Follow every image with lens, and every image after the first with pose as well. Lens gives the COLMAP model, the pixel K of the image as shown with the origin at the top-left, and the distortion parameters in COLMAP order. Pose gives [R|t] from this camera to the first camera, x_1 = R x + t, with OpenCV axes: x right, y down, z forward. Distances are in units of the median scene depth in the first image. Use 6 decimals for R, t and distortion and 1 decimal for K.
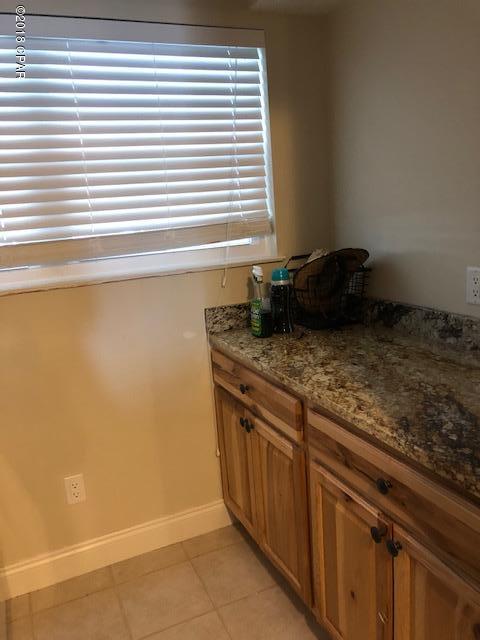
lens RADIAL K [[527.6, 0, 239.9], [0, 527.6, 318.9], [0, 0, 1]] dist [0.005511, 0.011610]
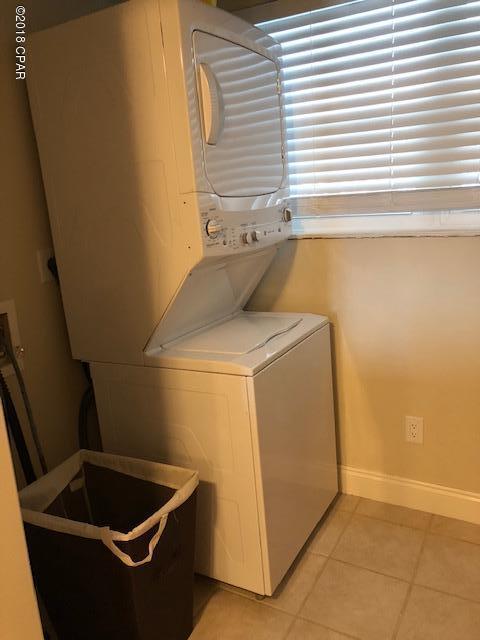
lens RADIAL K [[527.6, 0, 241.2], [0, 527.6, 321.0], [0, 0, 1]] dist [0.005511, 0.011610]
pose [[0.598911, 0.233454, -0.766032, 0.248247], [-0.139570, 0.972354, 0.187212, -0.038572], [0.788559, -0.005208, 0.614937, 0.086200]]
